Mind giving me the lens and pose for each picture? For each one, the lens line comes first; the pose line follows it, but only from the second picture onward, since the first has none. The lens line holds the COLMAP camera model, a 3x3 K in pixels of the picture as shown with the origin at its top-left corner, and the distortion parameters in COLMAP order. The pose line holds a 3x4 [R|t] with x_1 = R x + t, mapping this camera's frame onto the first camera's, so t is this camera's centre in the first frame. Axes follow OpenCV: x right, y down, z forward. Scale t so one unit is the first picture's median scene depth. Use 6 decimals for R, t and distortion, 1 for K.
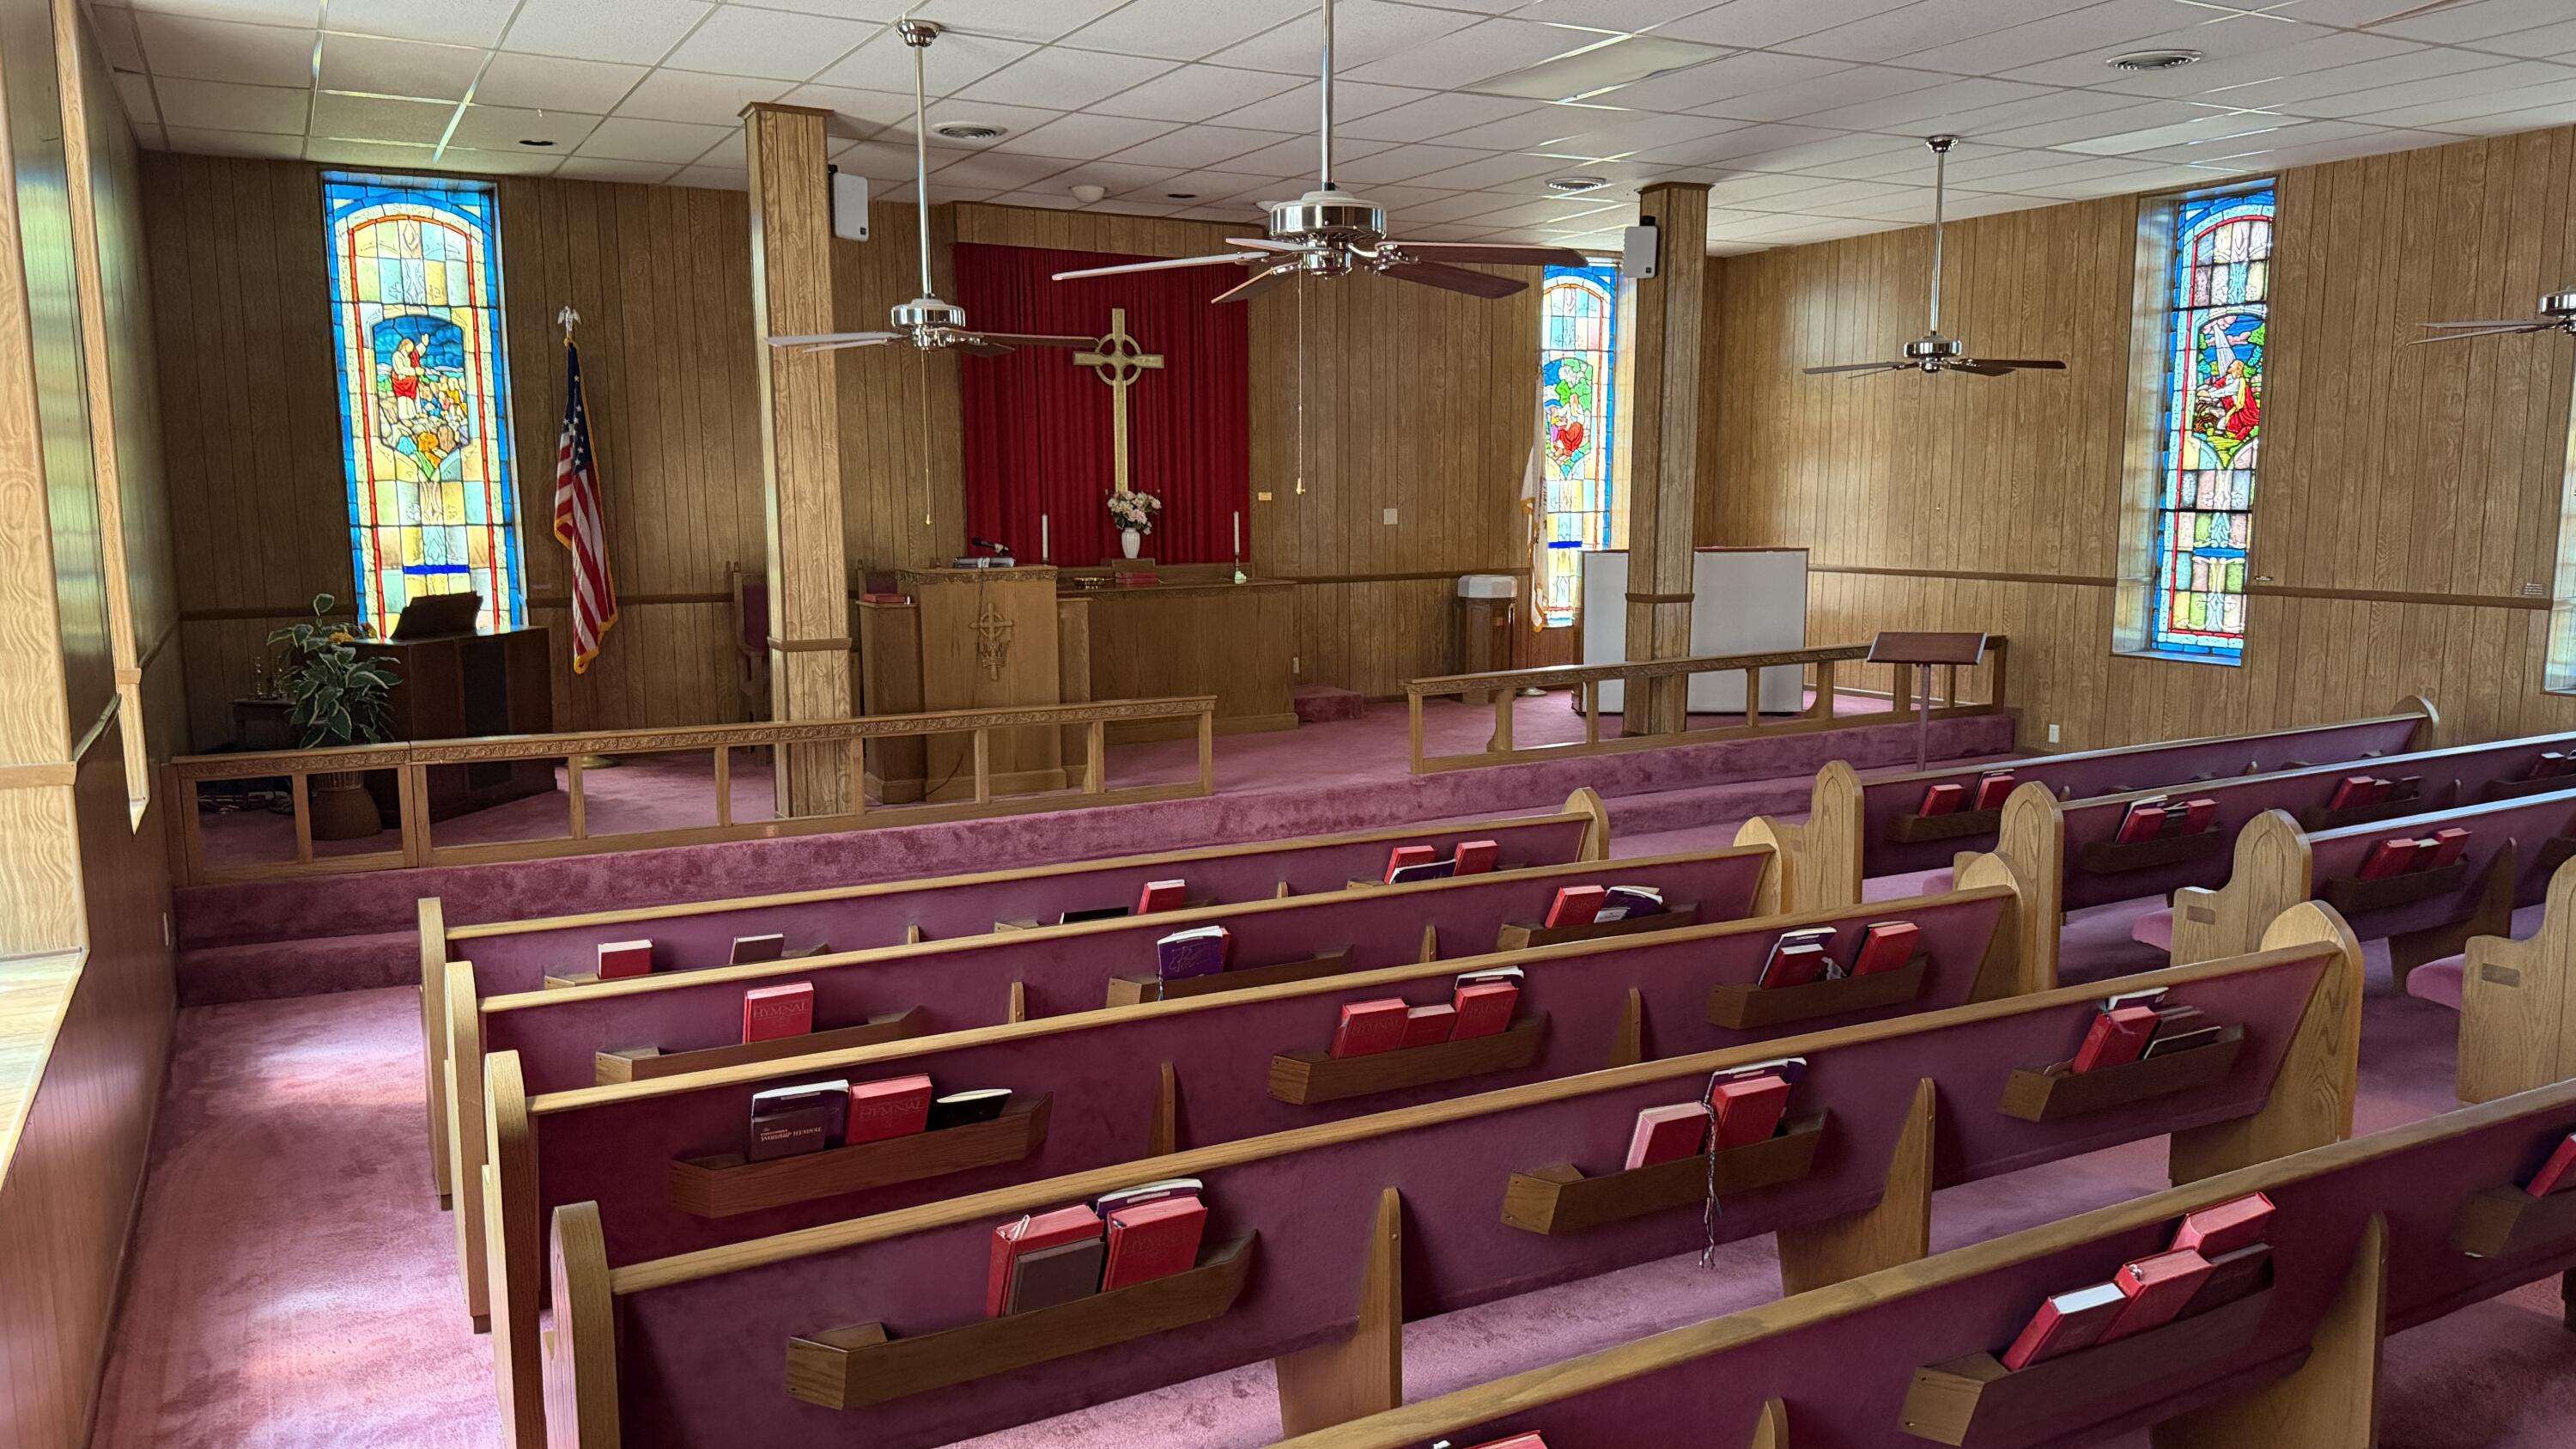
lens RADIAL K [[1814.9, 0, 1204.8], [0, 1814.9, 785.9], [0, 0, 1]] dist [0.137159, -0.255396]
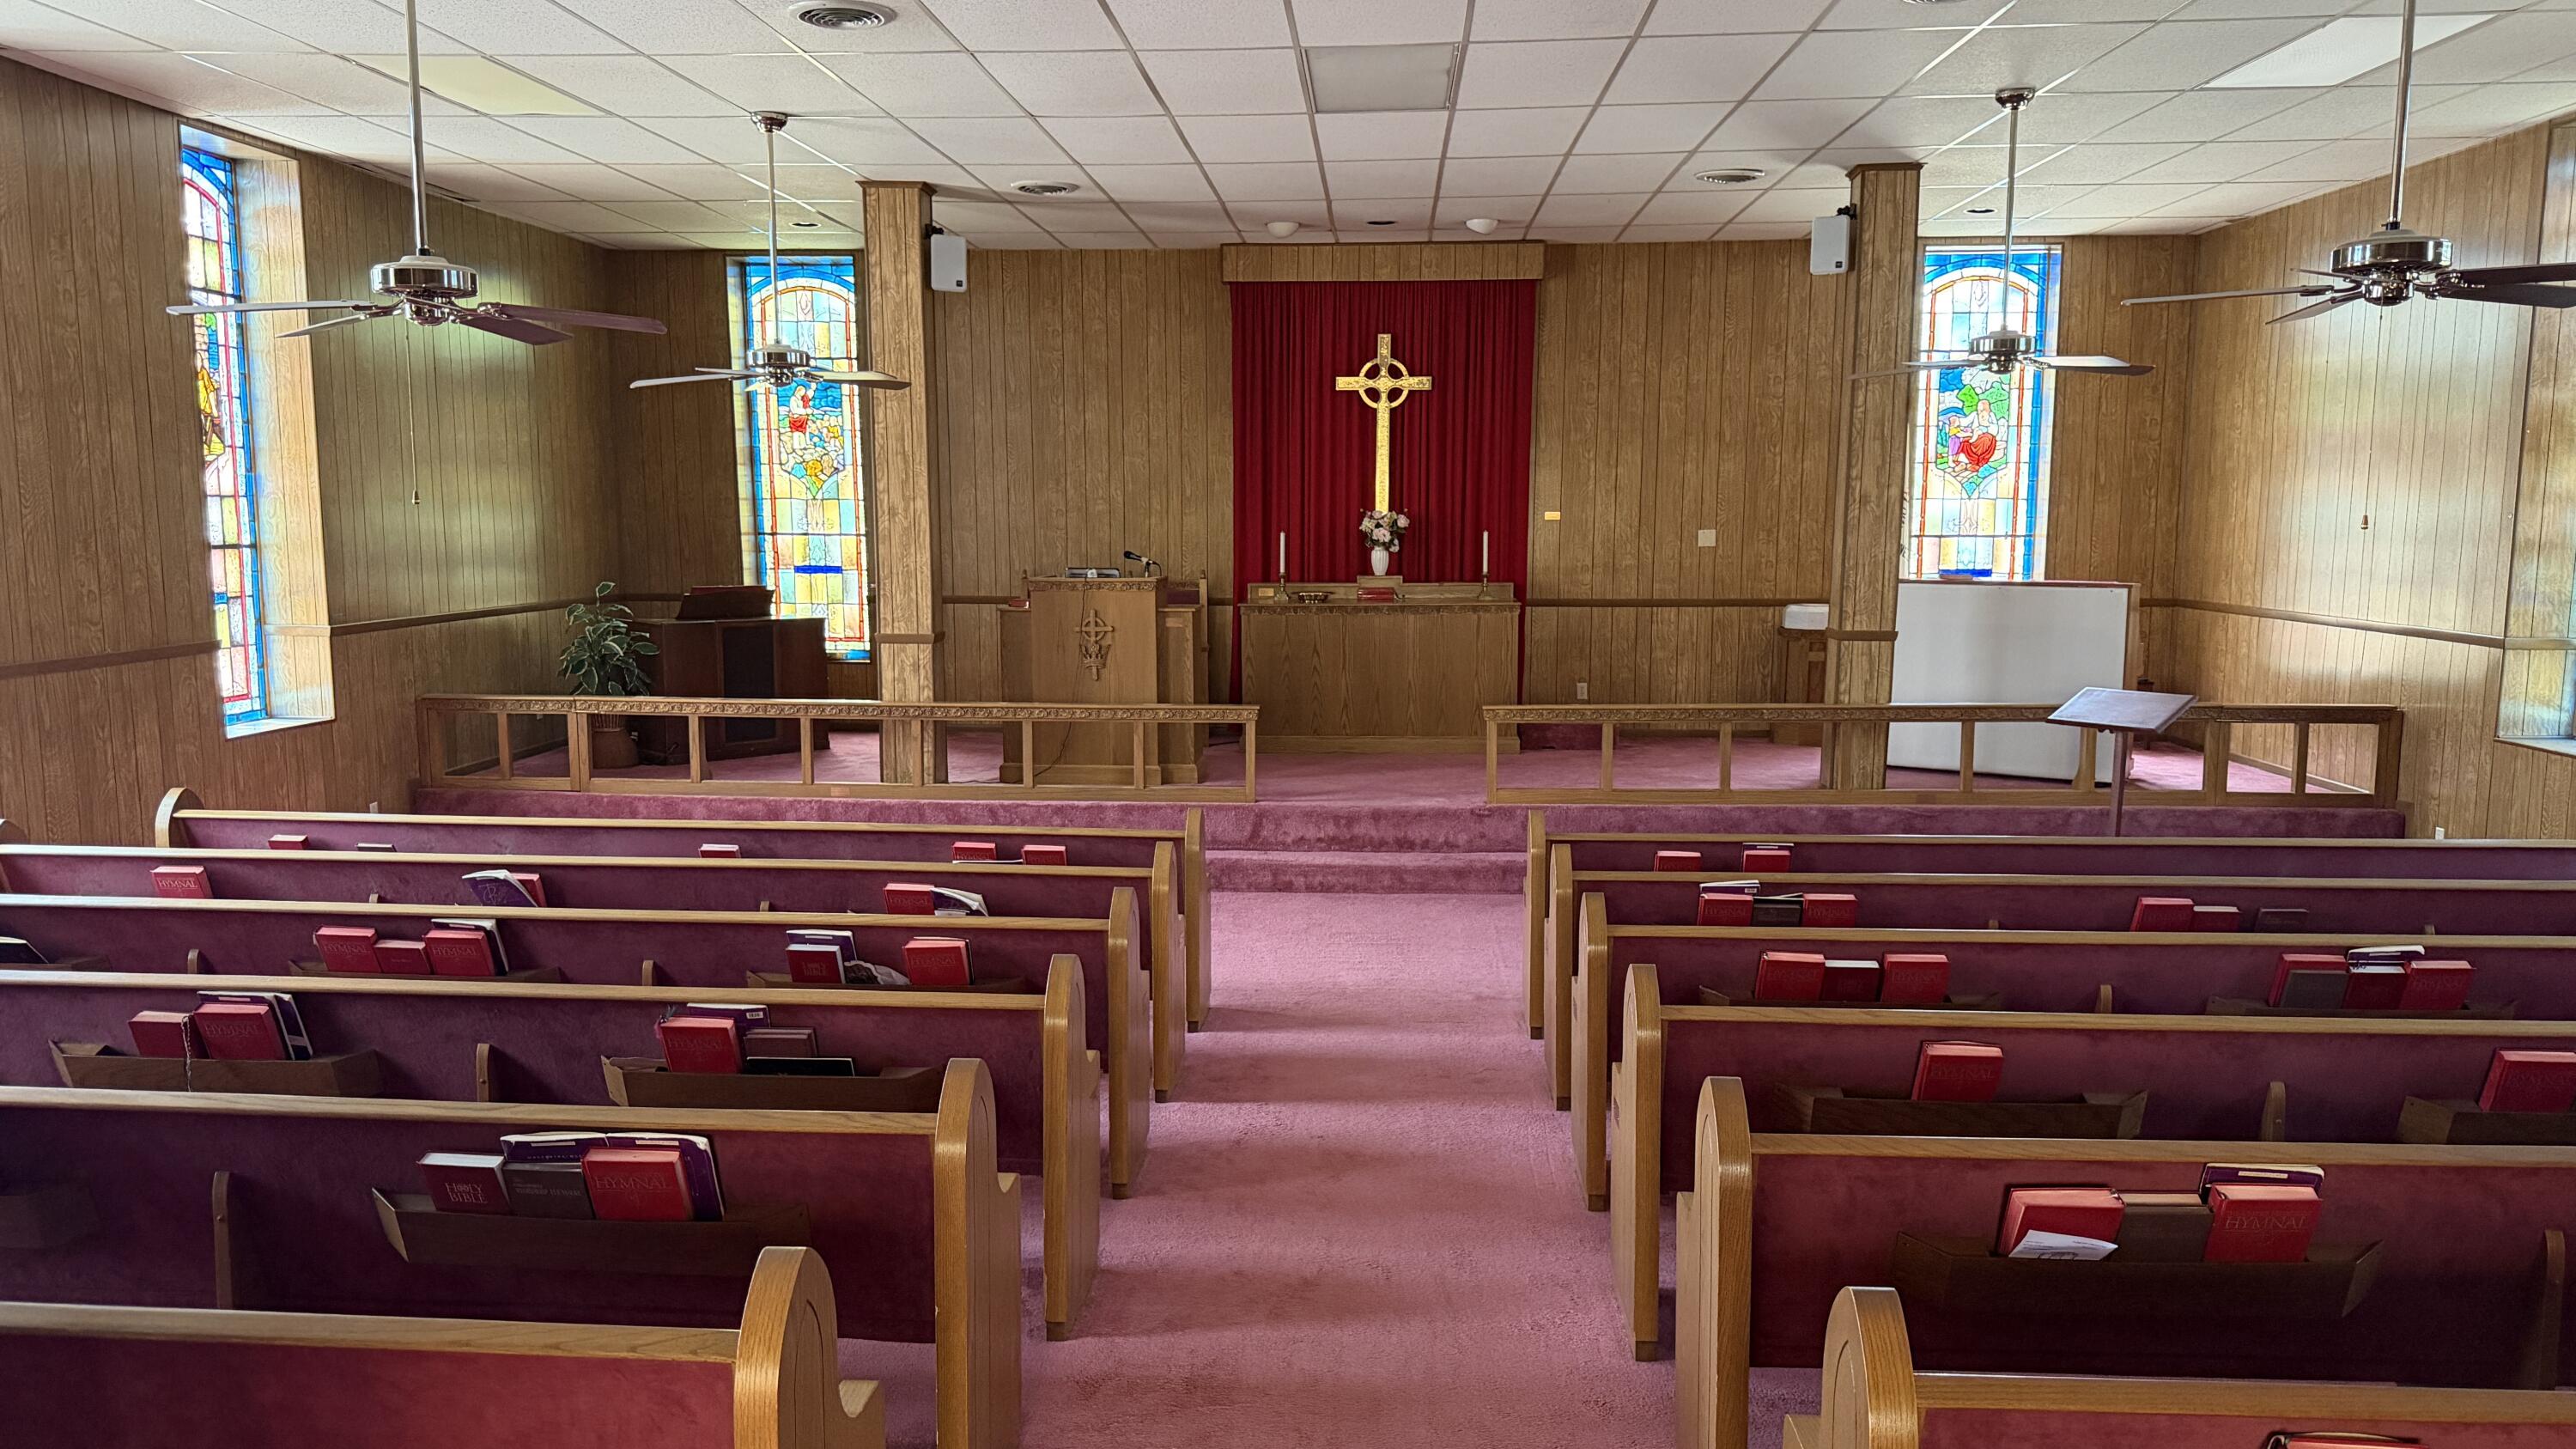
lens RADIAL K [[1788.7, 0, 1231.8], [0, 1788.7, 755.1], [0, 0, 1]] dist [0.209028, -0.434883]
pose [[0.847452, 0.079131, -0.524942, 0.473517], [-0.092277, 0.995733, 0.001130, -0.019353], [0.522791, 0.047482, 0.851138, 0.108781]]
